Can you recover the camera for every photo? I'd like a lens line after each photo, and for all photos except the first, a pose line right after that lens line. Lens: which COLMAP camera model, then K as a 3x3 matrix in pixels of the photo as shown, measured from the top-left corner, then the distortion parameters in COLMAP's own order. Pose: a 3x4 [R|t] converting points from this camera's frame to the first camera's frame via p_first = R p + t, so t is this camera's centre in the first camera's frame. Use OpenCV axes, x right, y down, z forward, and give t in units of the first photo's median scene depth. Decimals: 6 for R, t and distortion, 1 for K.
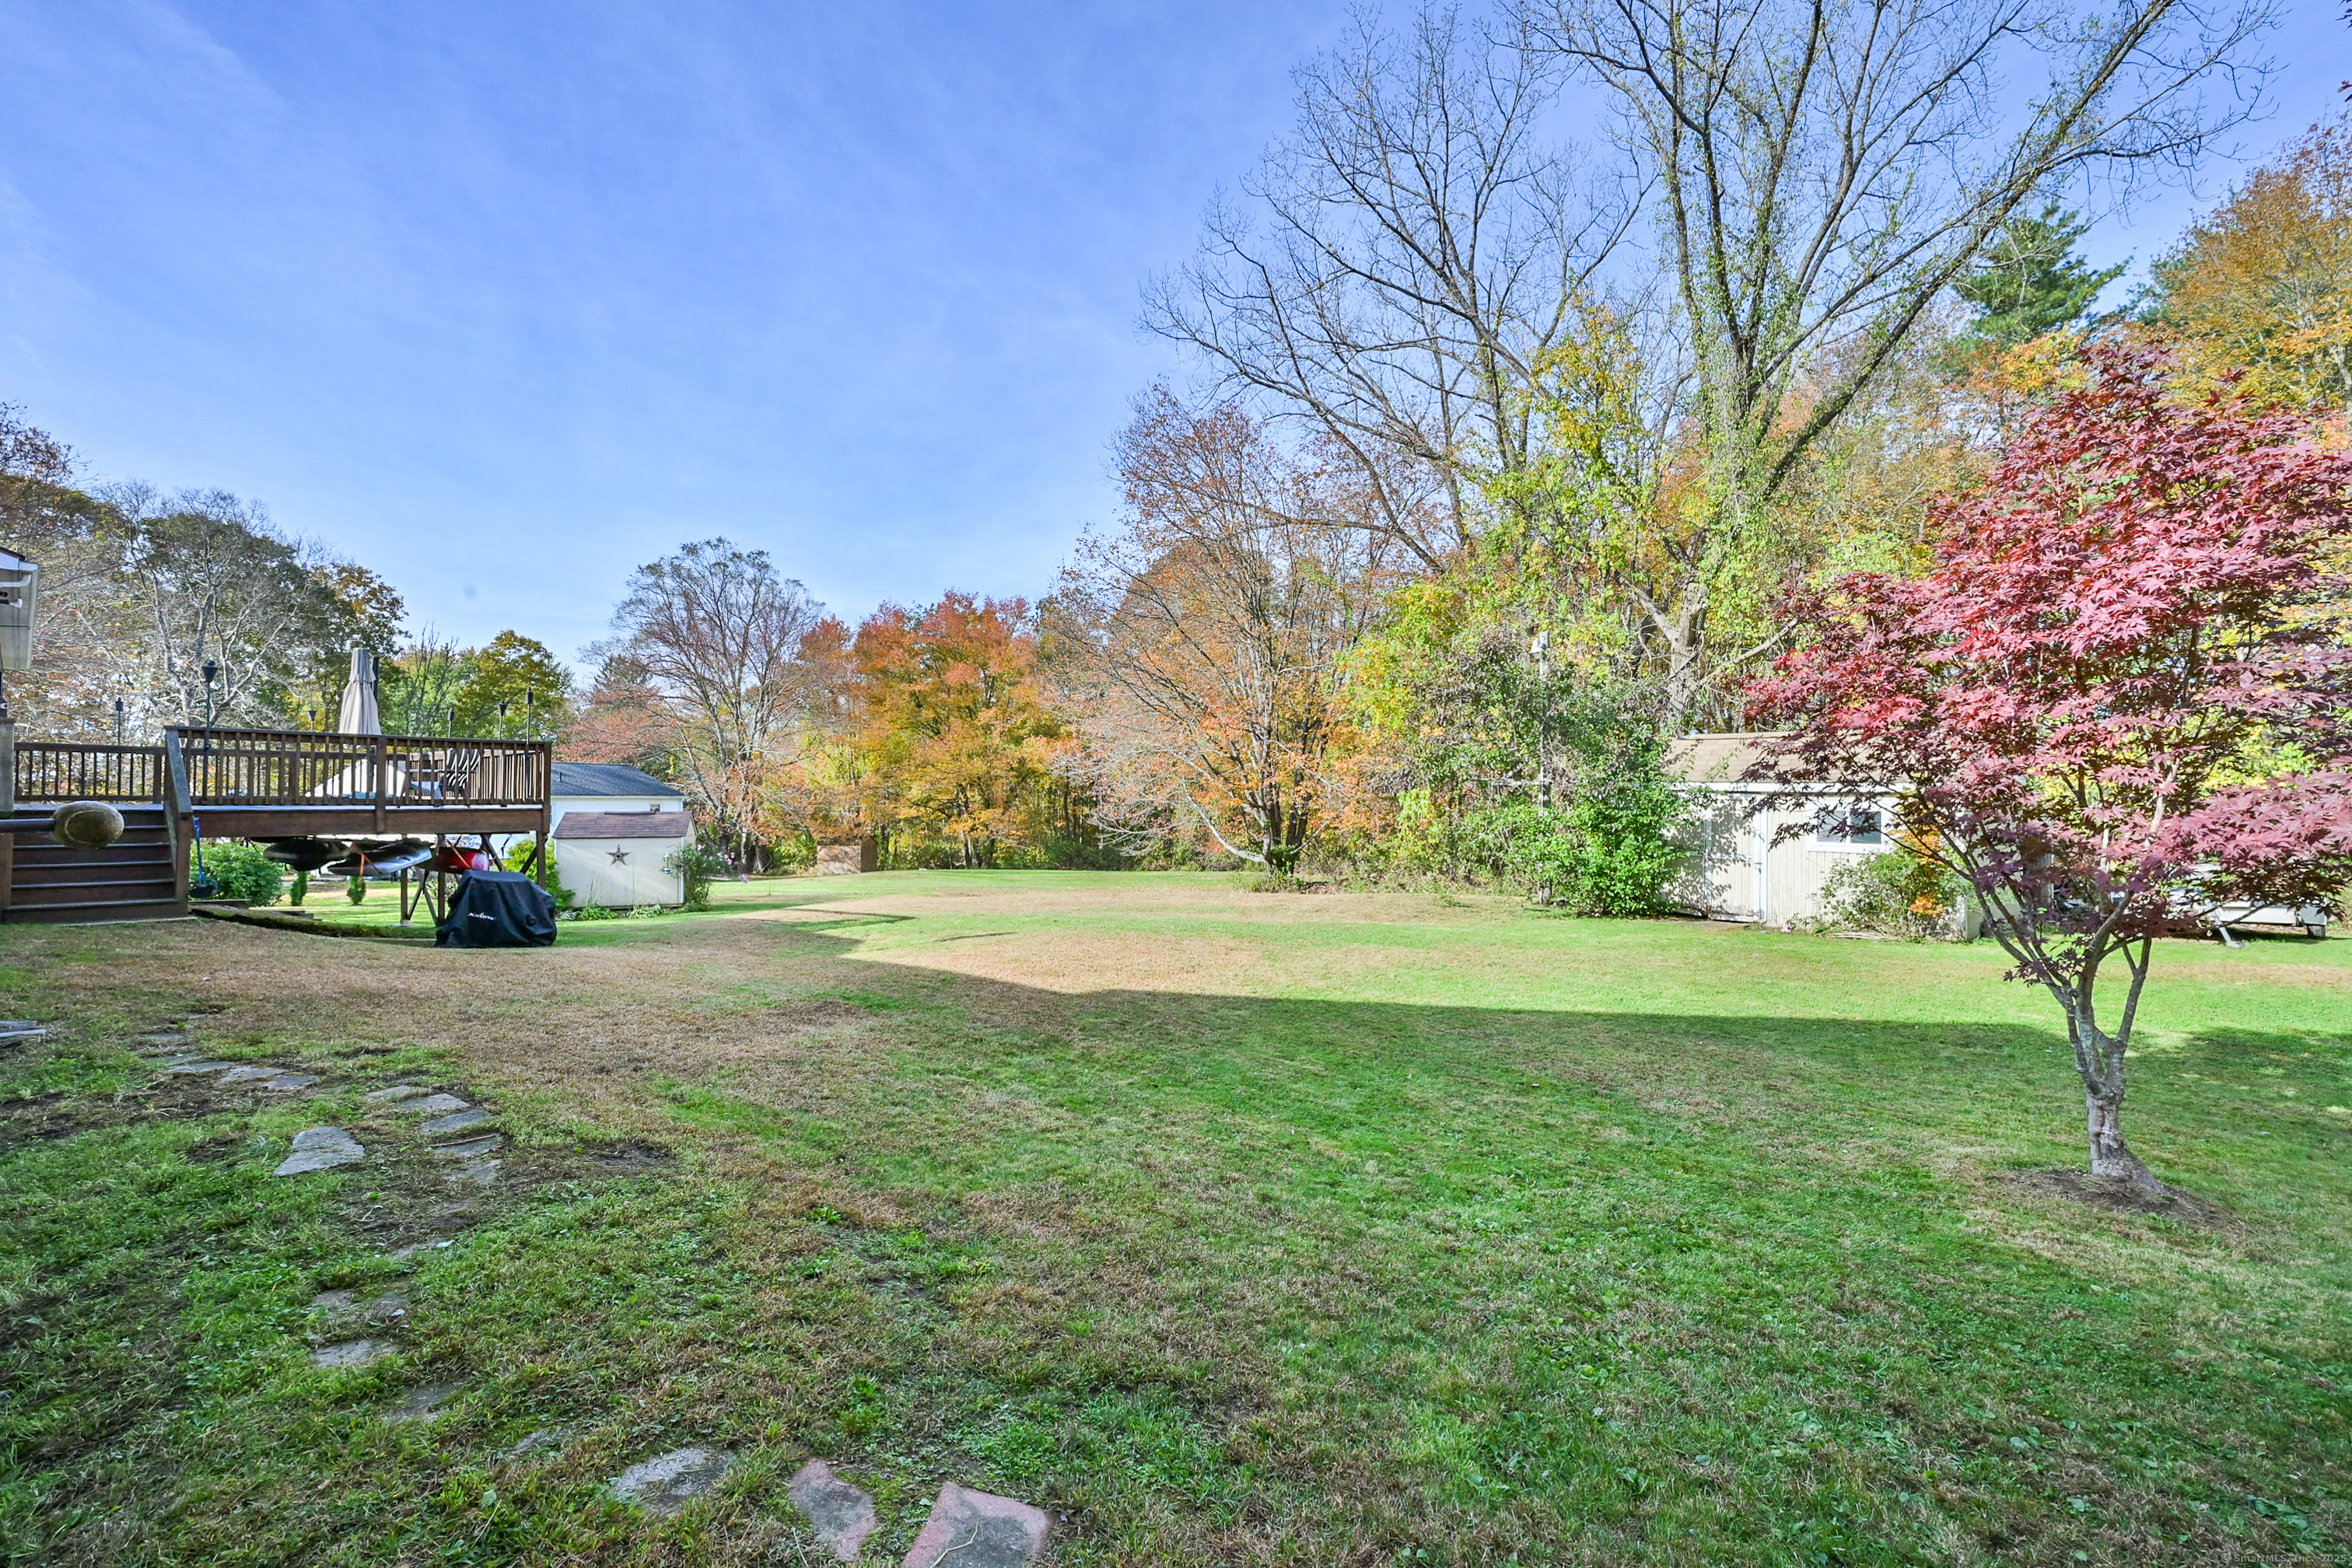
lens RADIAL K [[930.9, 0, 1176.0], [0, 930.9, 784.0], [0, 0, 1]] dist [-0.002584, -0.000108]
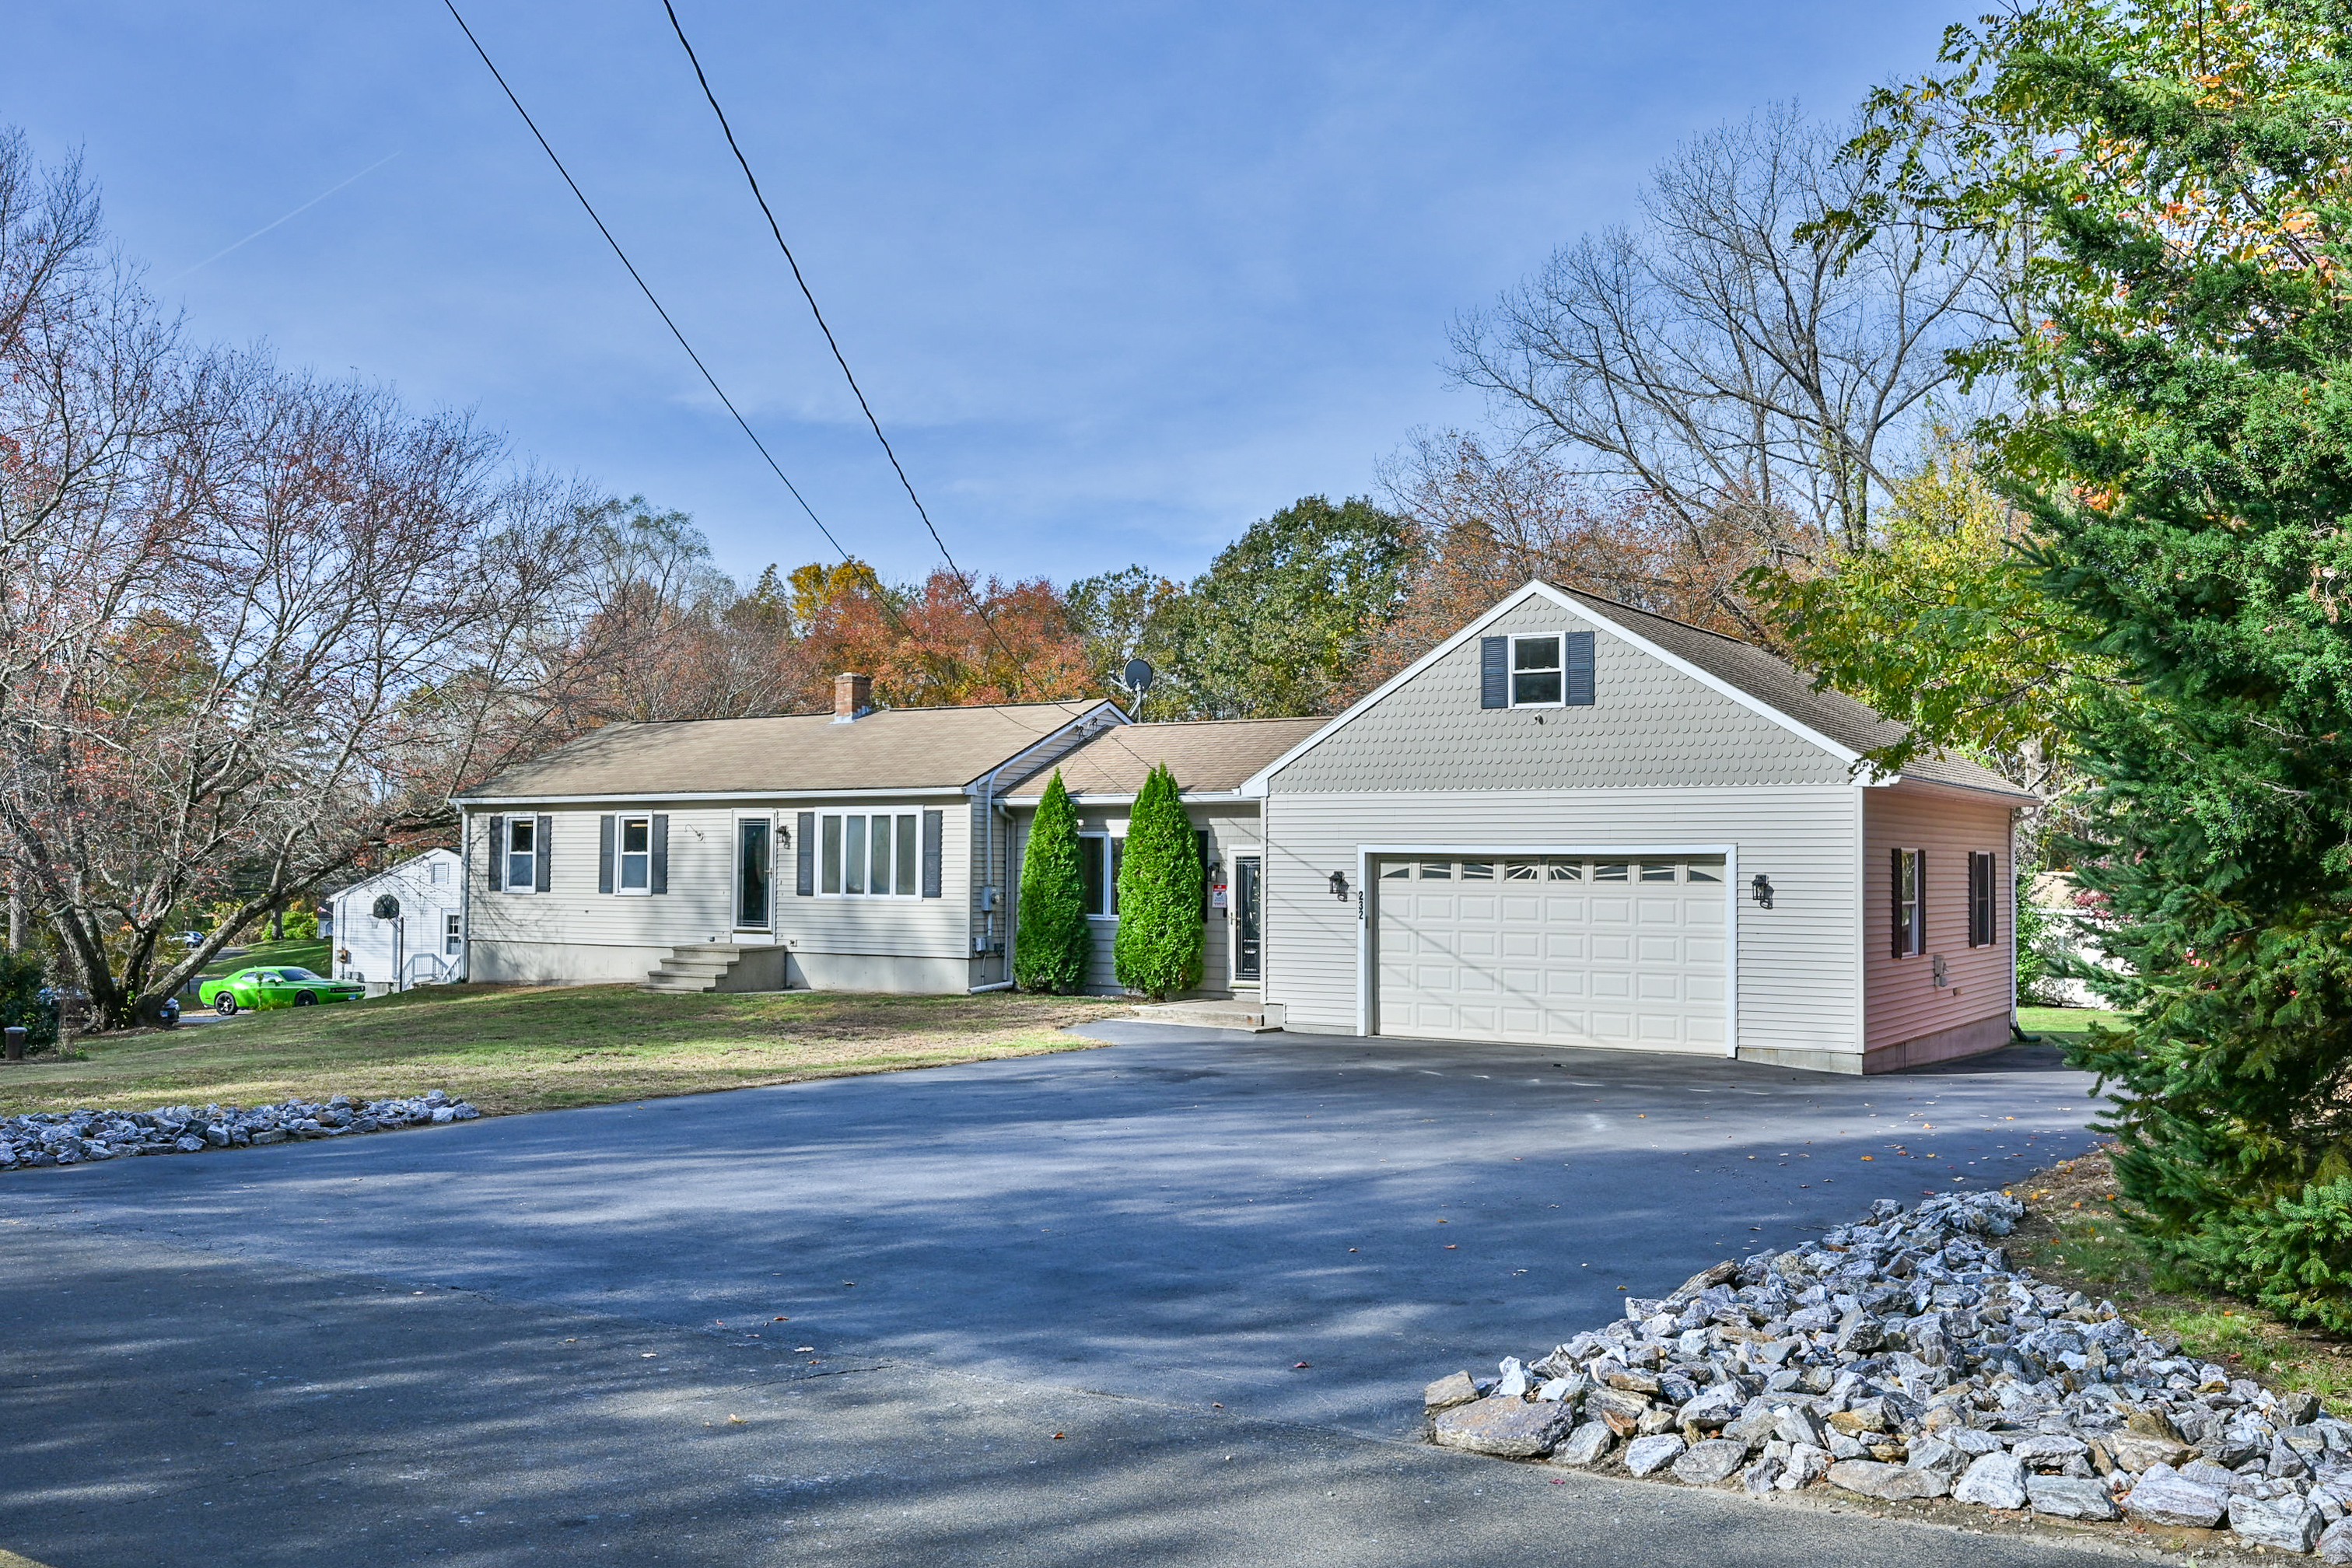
lens RADIAL K [[2114.1, 0, 1176.0], [0, 2114.1, 784.0], [0, 0, 1]] dist [-0.003252, -0.000935]
pose [[0.992310, 0.012211, 0.123175, -0.829911], [-0.008316, 0.999450, -0.032094, -0.055858], [-0.123499, 0.030823, 0.991866, -1.446767]]
